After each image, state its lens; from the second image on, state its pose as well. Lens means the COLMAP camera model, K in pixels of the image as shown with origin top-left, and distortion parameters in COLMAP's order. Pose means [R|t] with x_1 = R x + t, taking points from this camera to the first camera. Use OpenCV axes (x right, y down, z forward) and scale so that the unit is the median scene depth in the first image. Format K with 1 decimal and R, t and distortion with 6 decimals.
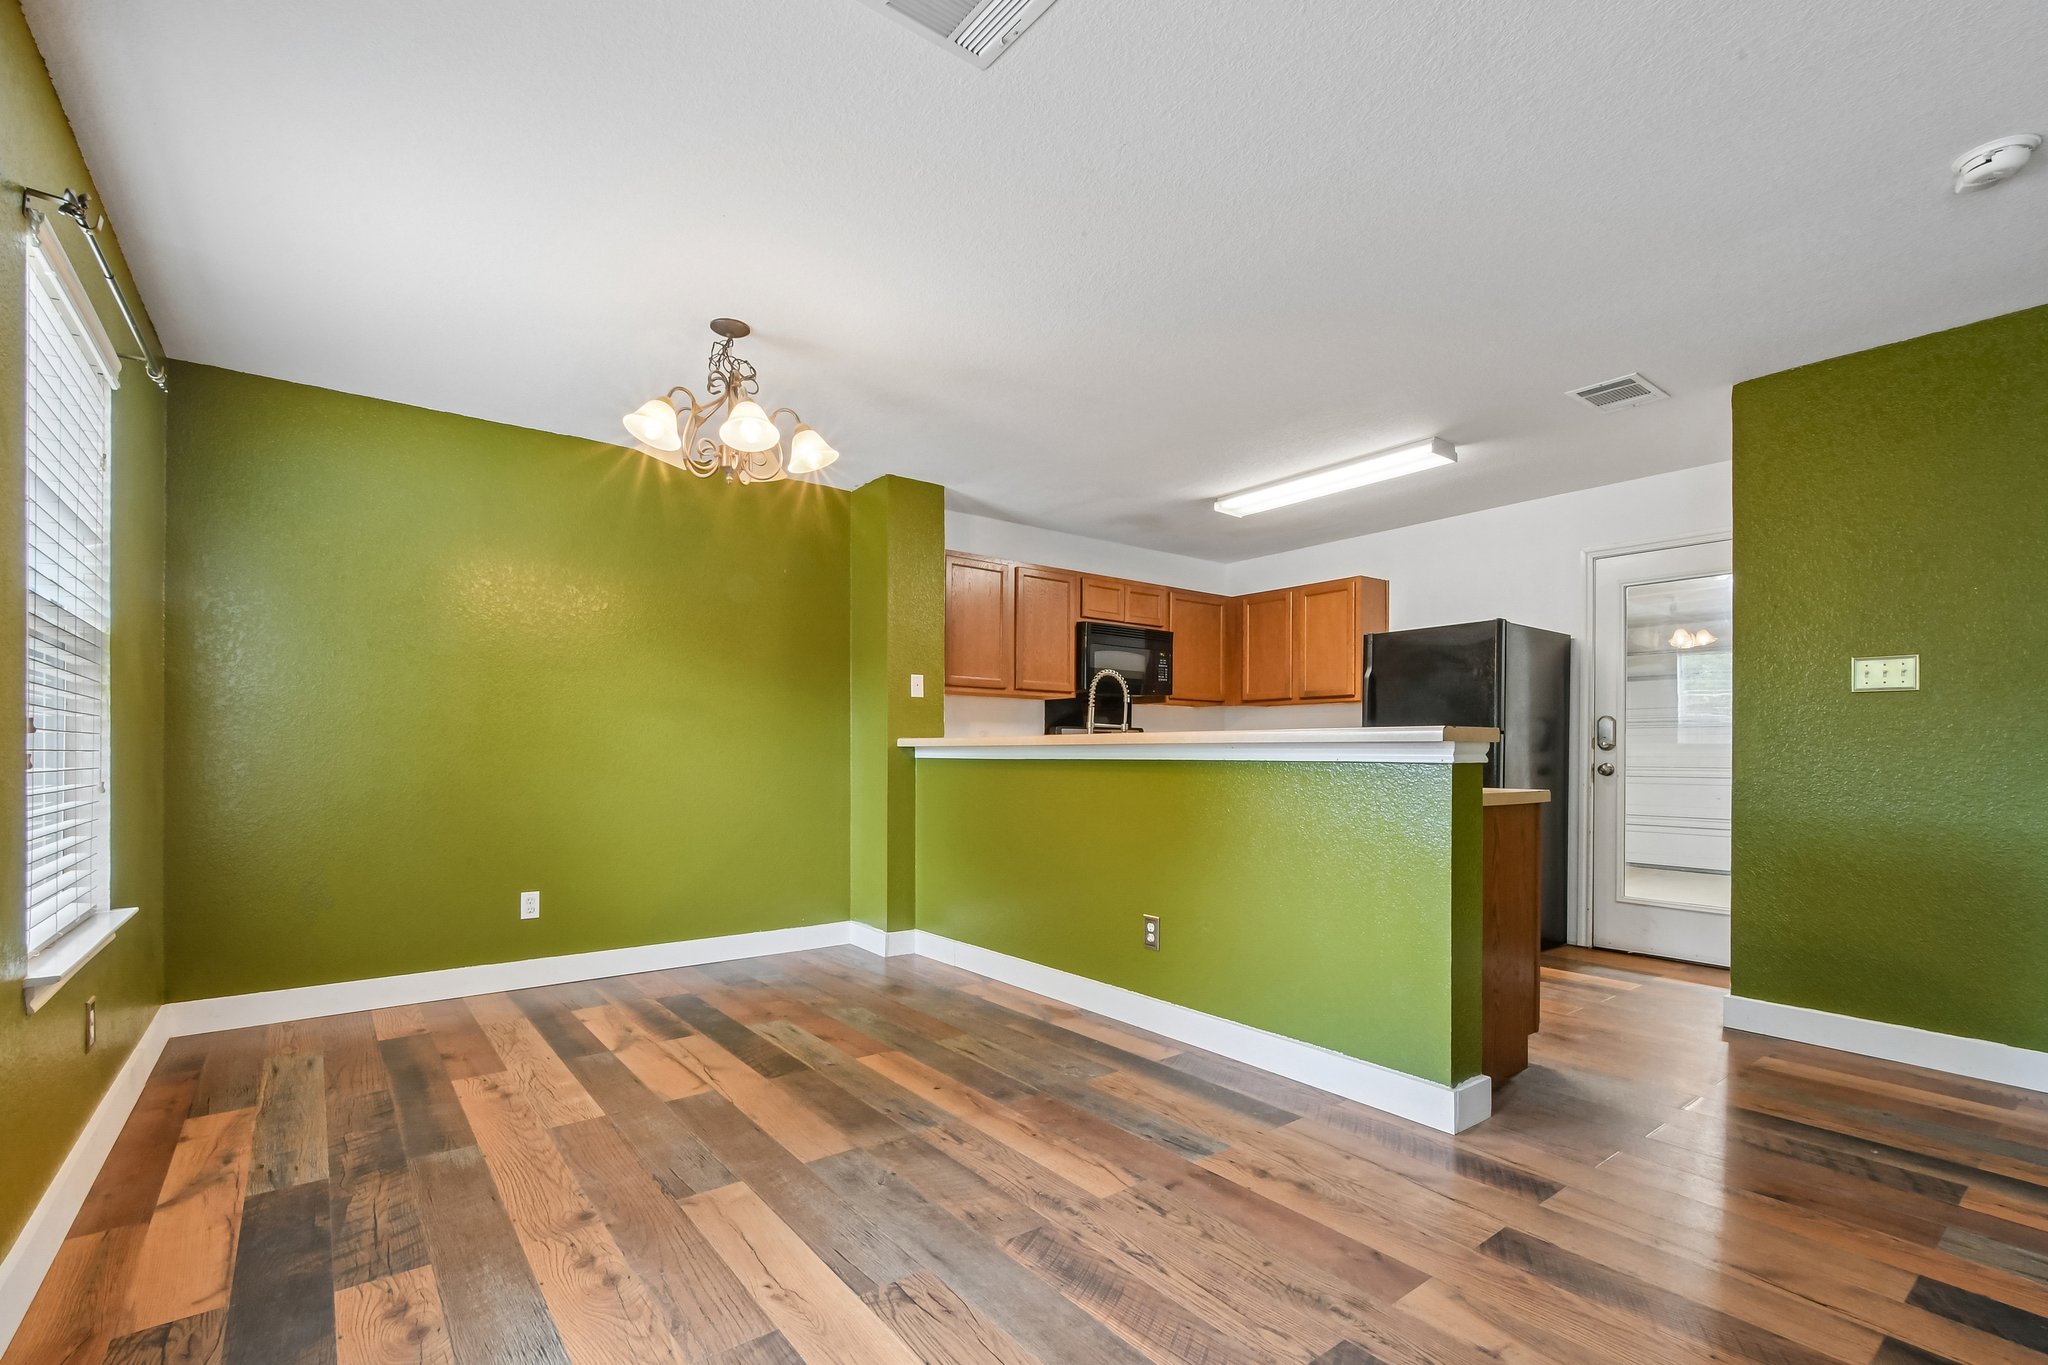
lens RADIAL K [[915.5, 0, 1017.9], [0, 915.5, 756.8], [0, 0, 1]] dist [0.015506, -0.007018]
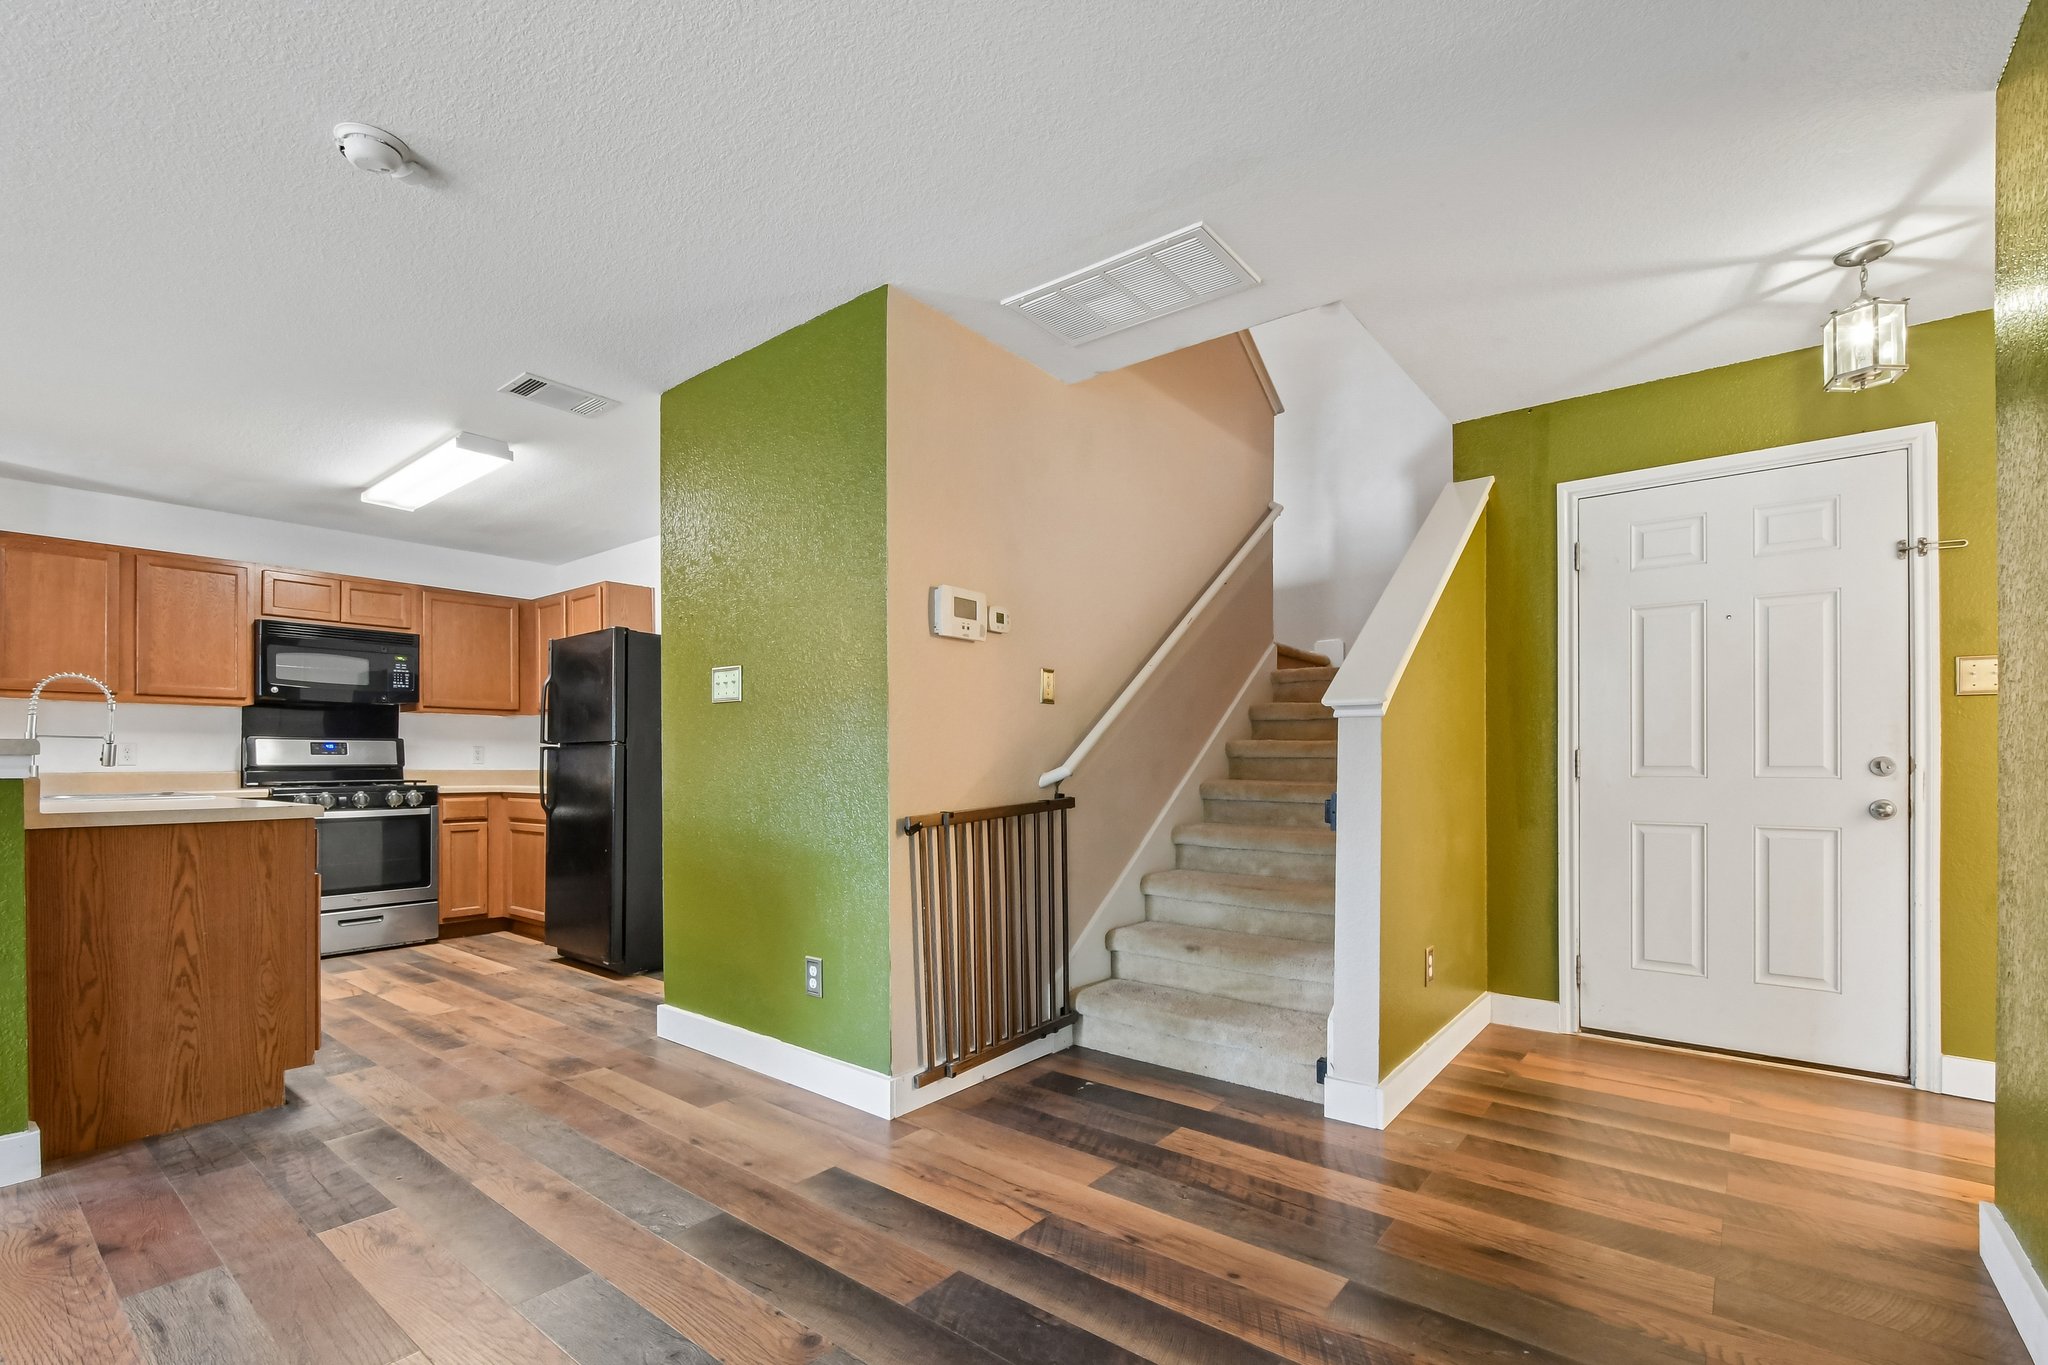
lens RADIAL K [[909.9, 0, 1016.7], [0, 909.9, 766.5], [0, 0, 1]] dist [-0.000568, -0.001208]
pose [[0.972423, -0.007937, 0.233089, 0.963758], [0.008163, 0.999967, -0.000008, 0.003245], [-0.233082, 0.001910, 0.972455, -0.058002]]
